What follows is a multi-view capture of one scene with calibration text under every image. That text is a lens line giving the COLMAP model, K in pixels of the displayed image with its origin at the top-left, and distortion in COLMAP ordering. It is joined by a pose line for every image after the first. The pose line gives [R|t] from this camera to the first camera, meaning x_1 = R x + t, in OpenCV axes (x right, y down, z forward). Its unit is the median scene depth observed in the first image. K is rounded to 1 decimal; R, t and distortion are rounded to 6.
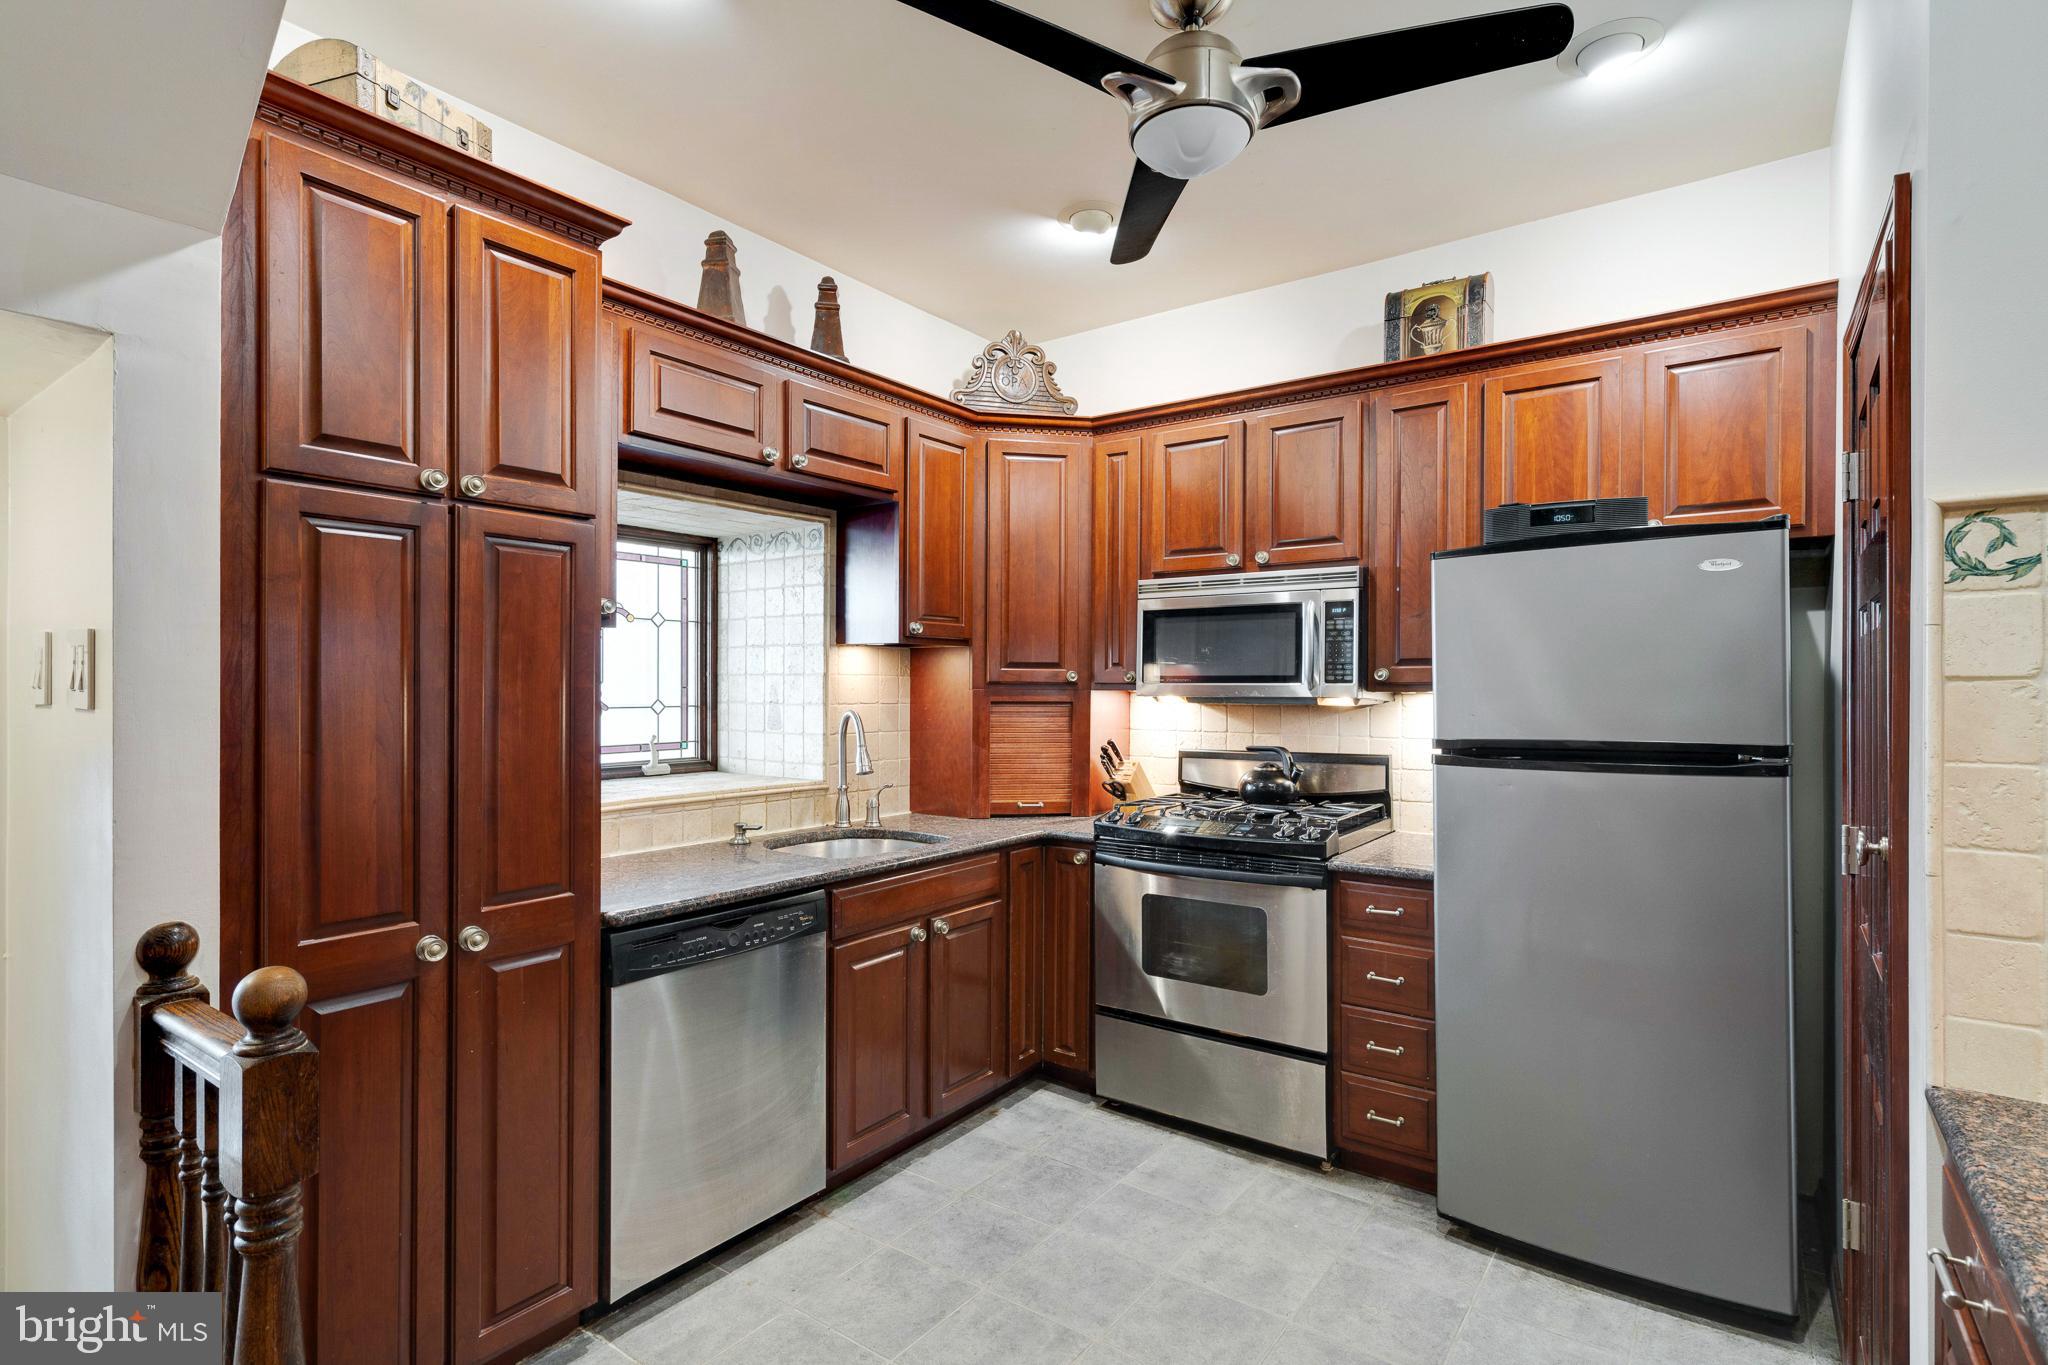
lens RADIAL K [[989.1, 0, 1021.4], [0, 989.1, 689.8], [0, 0, 1]] dist [0.001892, 0.000808]
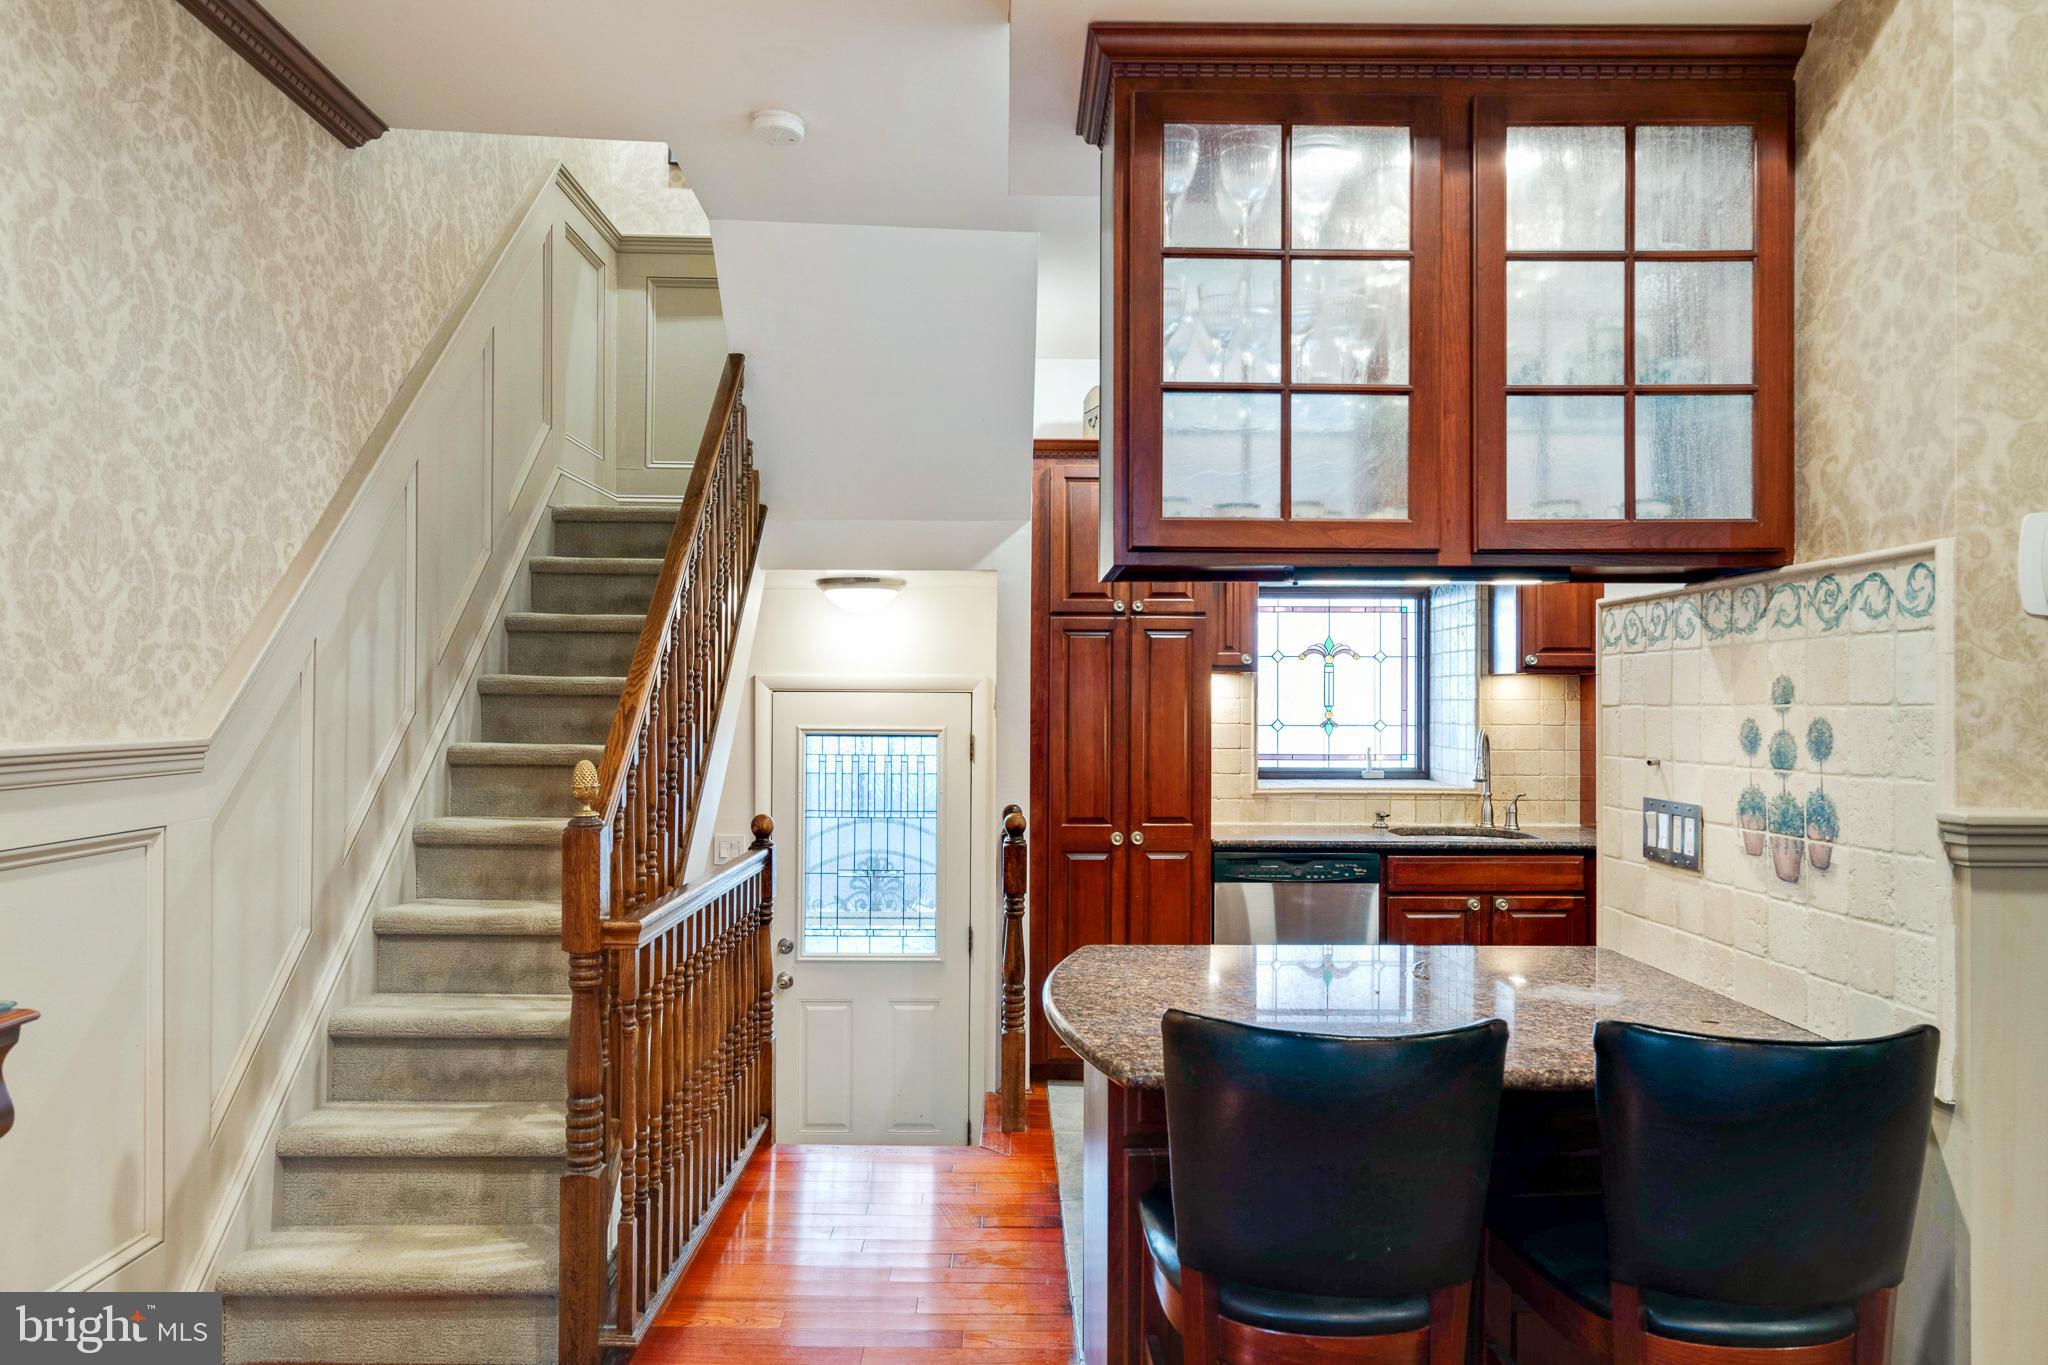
lens RADIAL K [[1337.8, 0, 1020.6], [0, 1337.8, 695.7], [0, 0, 1]] dist [0.007248, -0.001808]
pose [[0.601025, -0.004969, -0.799215, 0.898601], [-0.006095, 0.999923, -0.010800, 0.000599], [0.799207, 0.011363, 0.600948, -0.489302]]
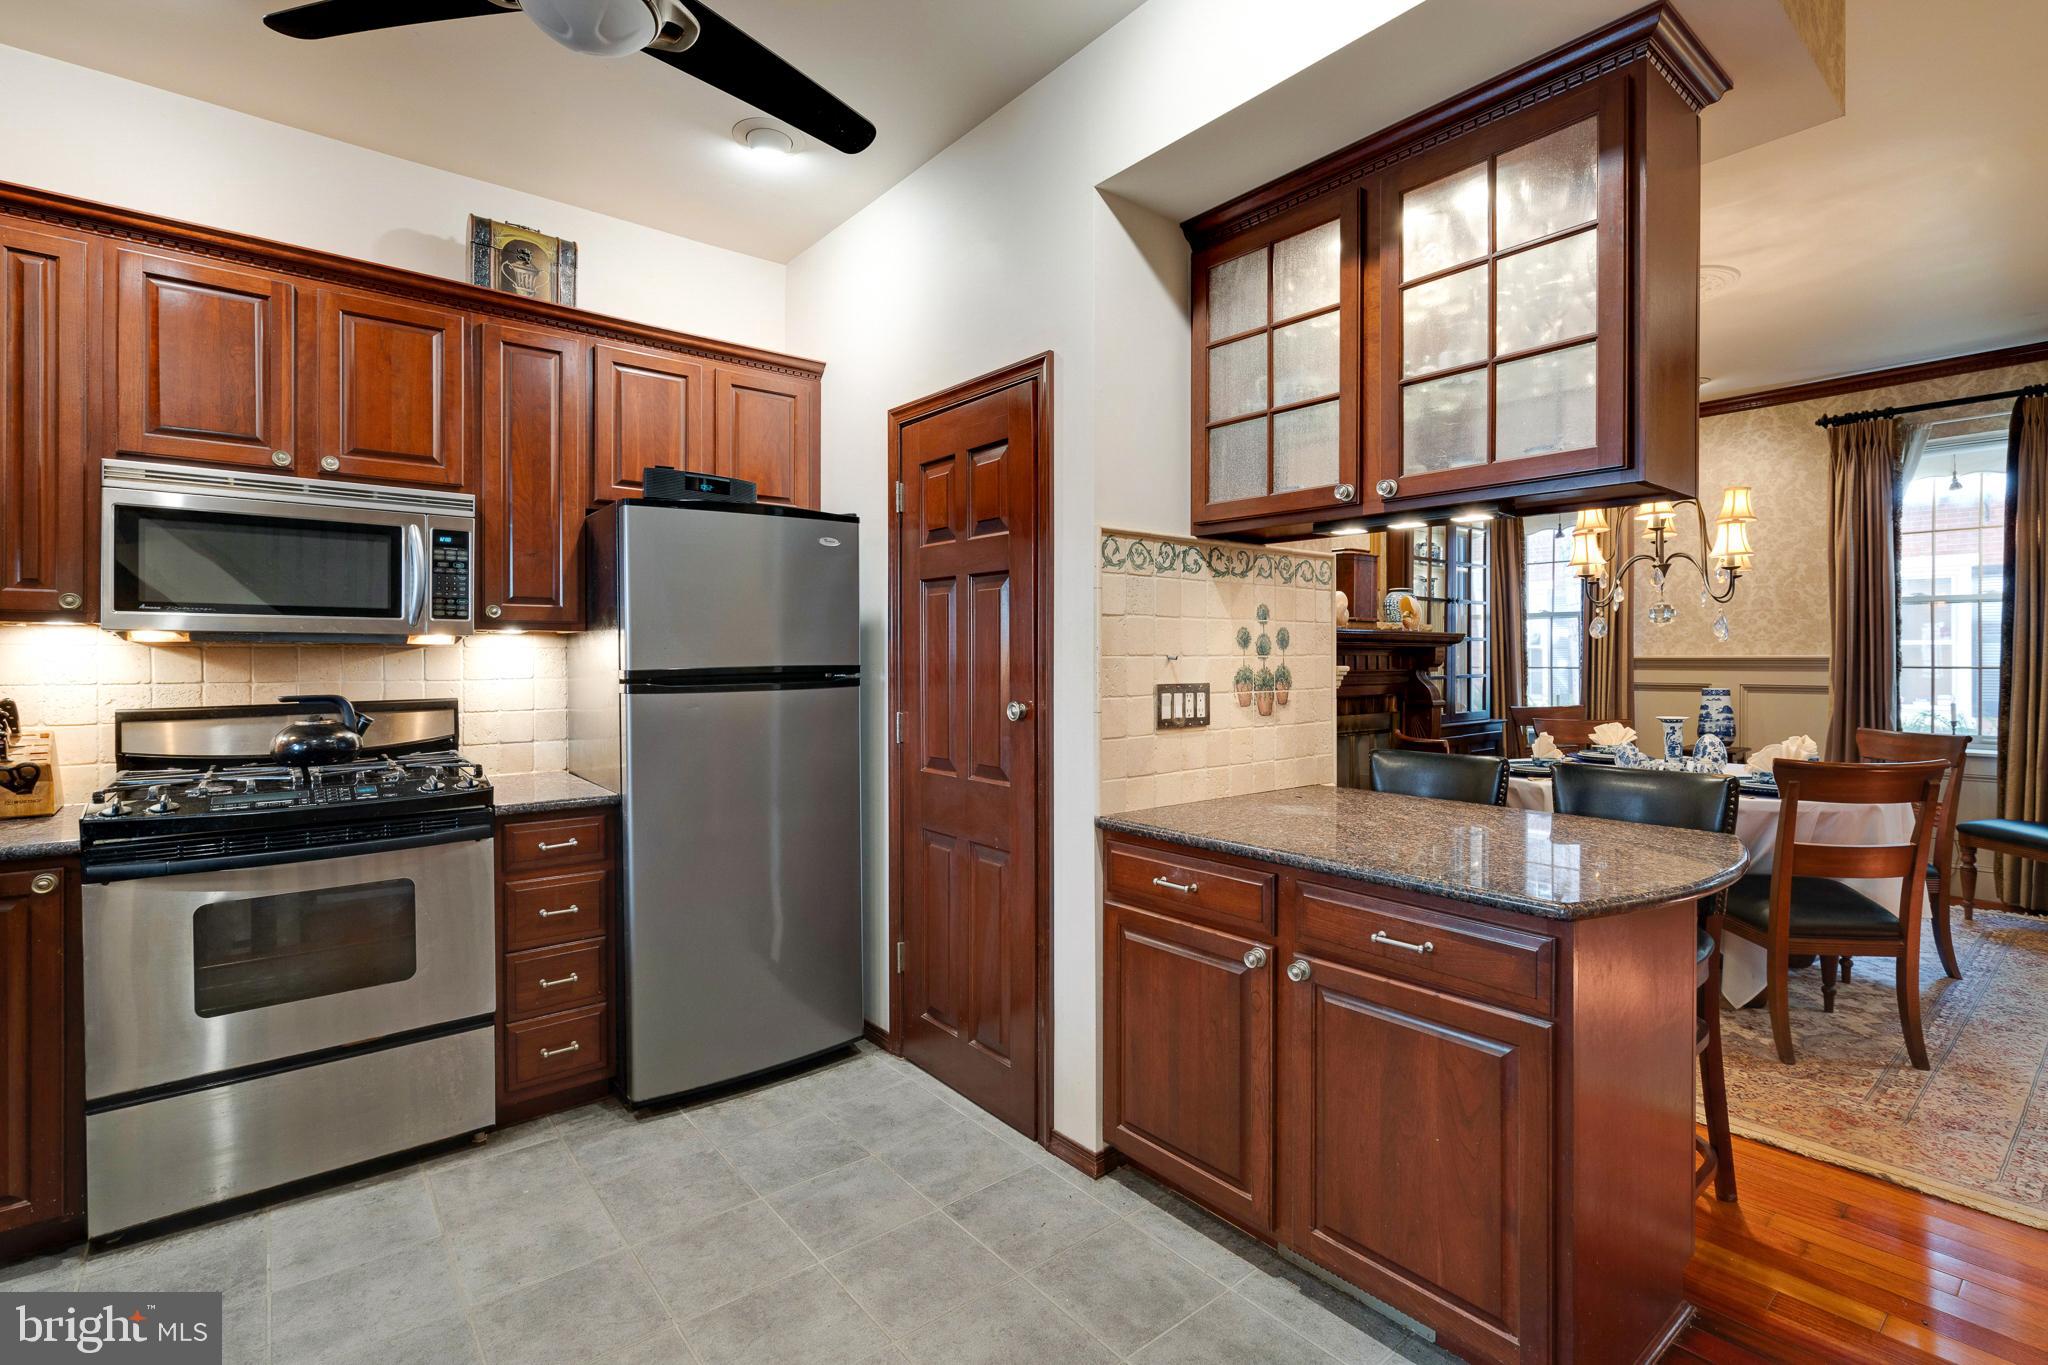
lens RADIAL K [[932.5, 0, 1031.4], [0, 932.5, 660.2], [0, 0, 1]] dist [-0.007941, 0.002770]
pose [[0.250207, -0.007078, 0.968167, -0.395982], [0.002807, 0.999974, 0.006585, 0.028444], [-0.968188, 0.001070, 0.250220, 0.274199]]
